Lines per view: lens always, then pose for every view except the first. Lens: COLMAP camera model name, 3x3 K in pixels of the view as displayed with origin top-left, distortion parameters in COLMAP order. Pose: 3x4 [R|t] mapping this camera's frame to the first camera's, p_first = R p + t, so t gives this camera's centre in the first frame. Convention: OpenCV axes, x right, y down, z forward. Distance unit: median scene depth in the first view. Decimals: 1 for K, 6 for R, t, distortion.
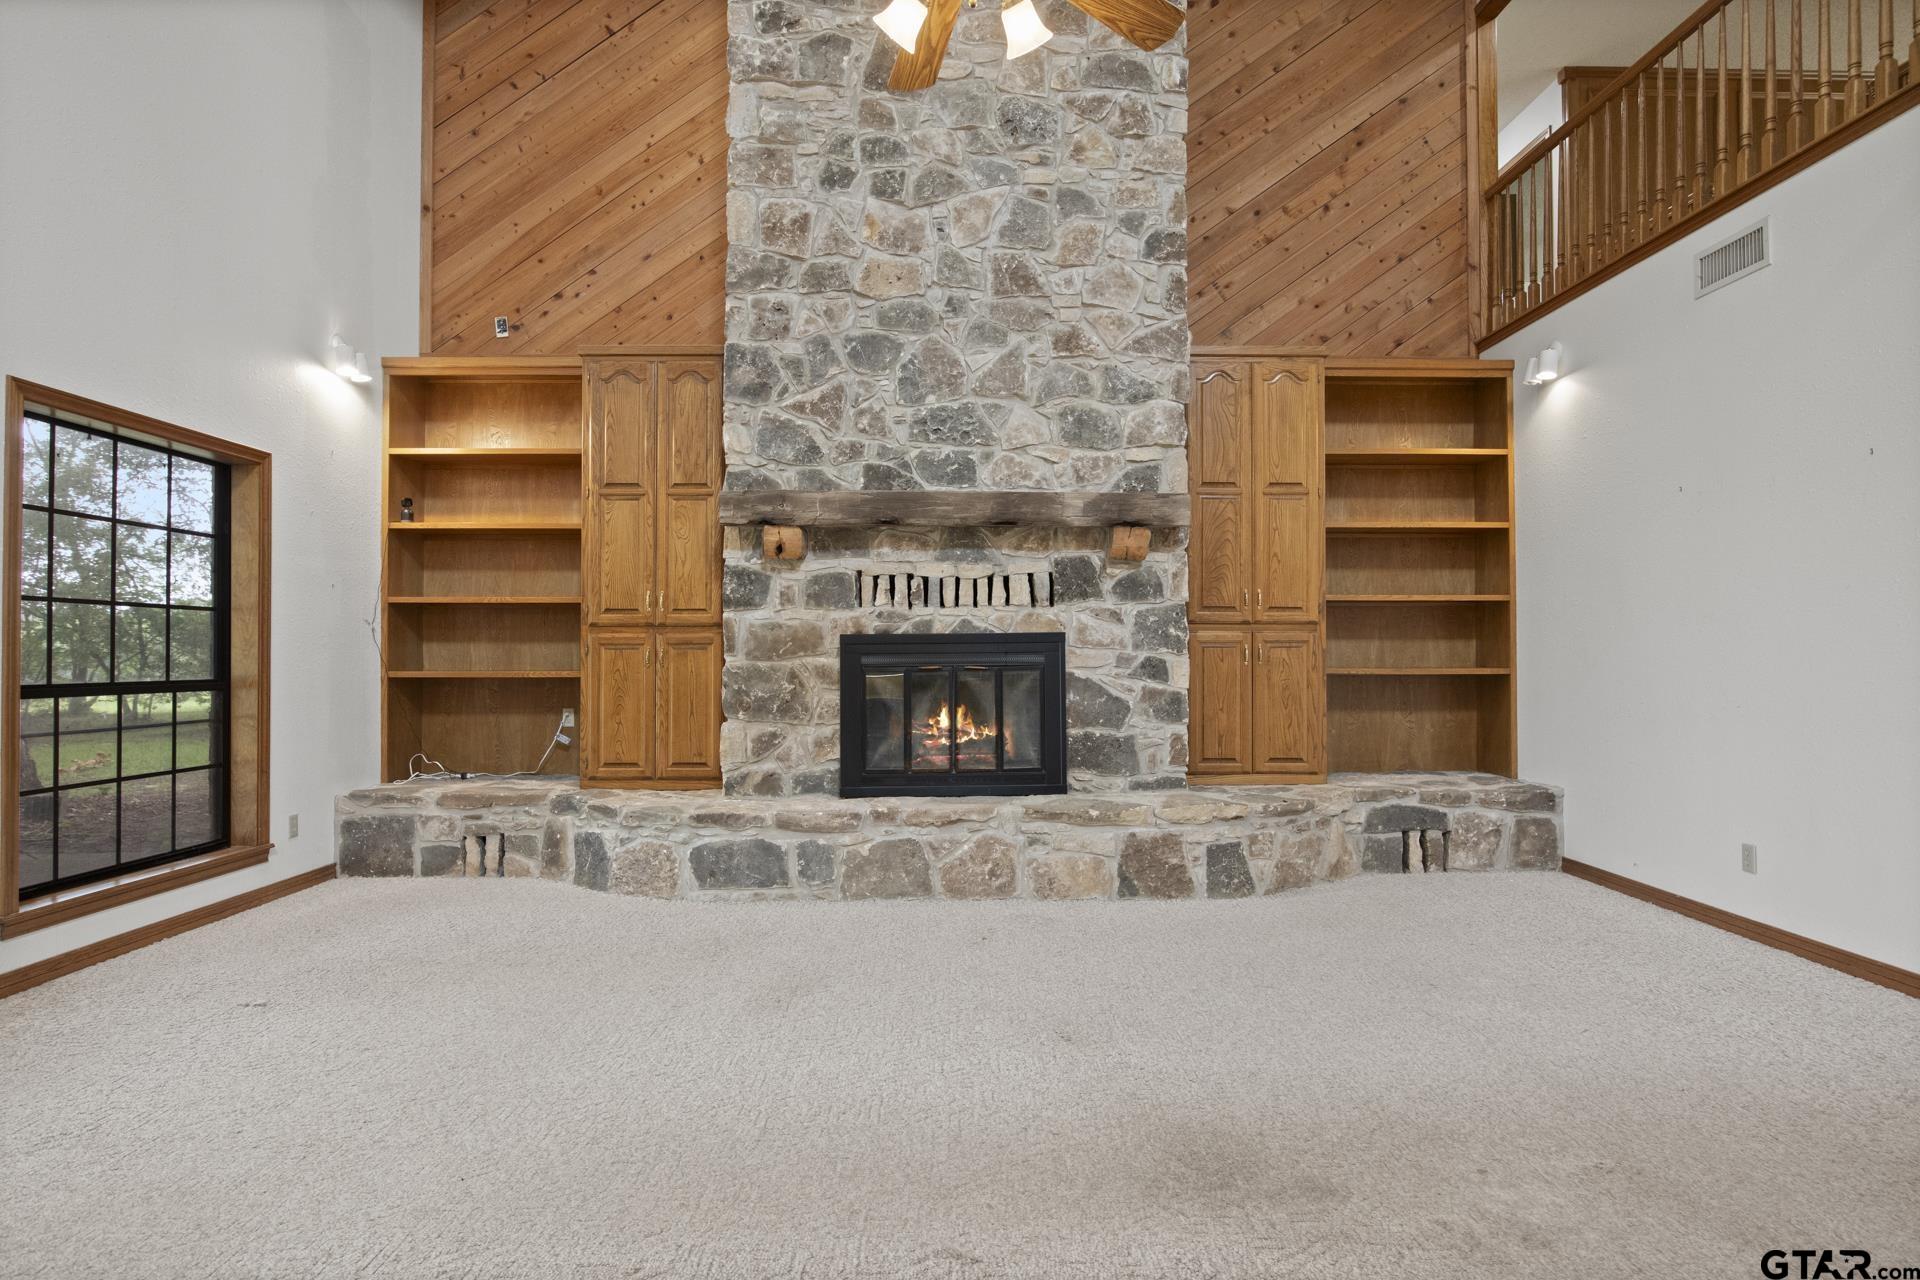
lens RADIAL K [[977.7, 0, 955.3], [0, 977.7, 640.1], [0, 0, 1]] dist [-0.005007, -0.002760]
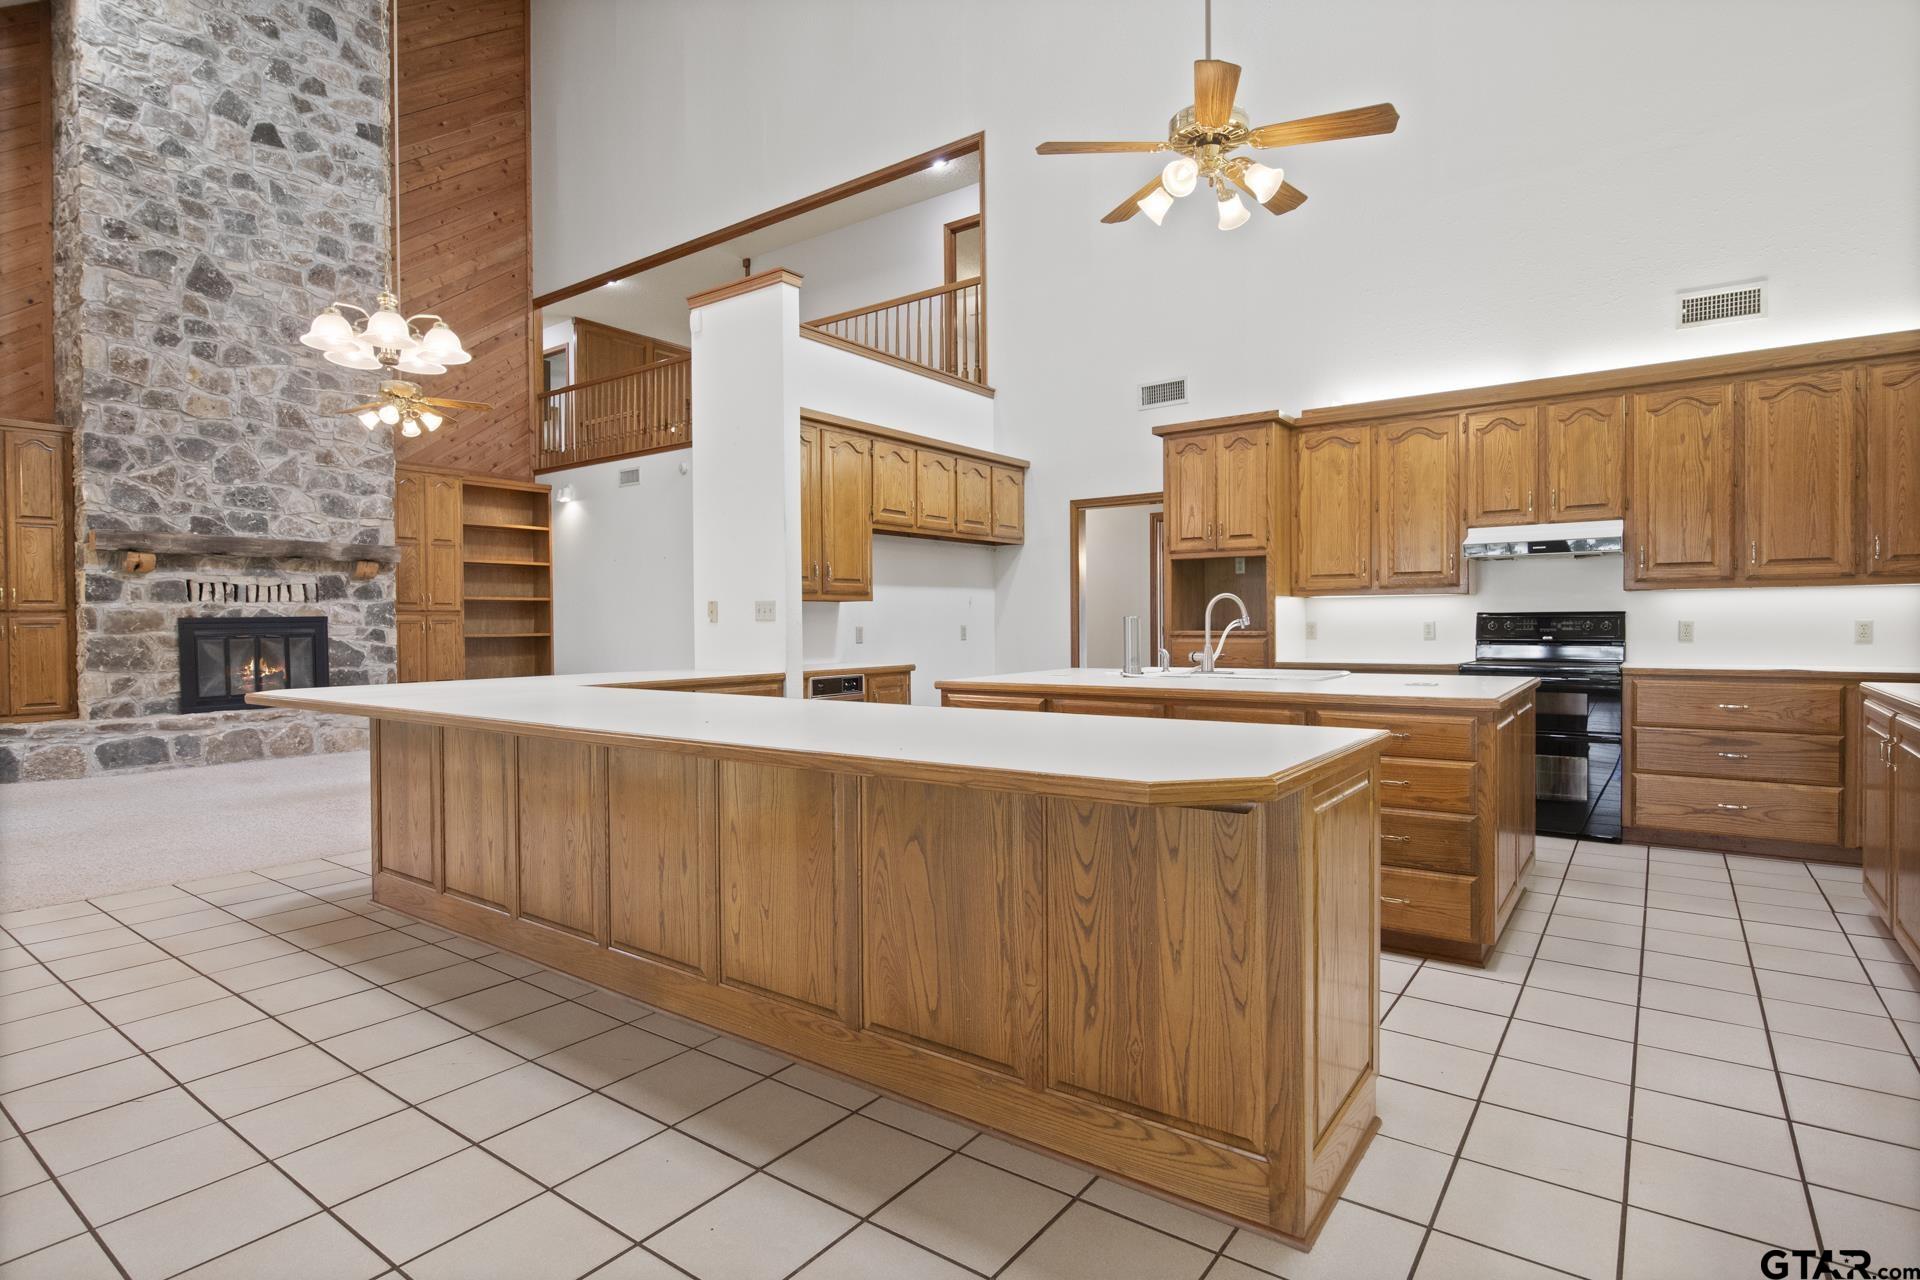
lens RADIAL K [[977.7, 0, 954.3], [0, 977.7, 633.8], [0, 0, 1]] dist [-0.005007, -0.002760]
pose [[0.607497, -0.014401, 0.794192, -0.627624], [-0.002352, 0.999799, 0.019929, -0.014533], [-0.794319, -0.013975, 0.607341, -1.059369]]
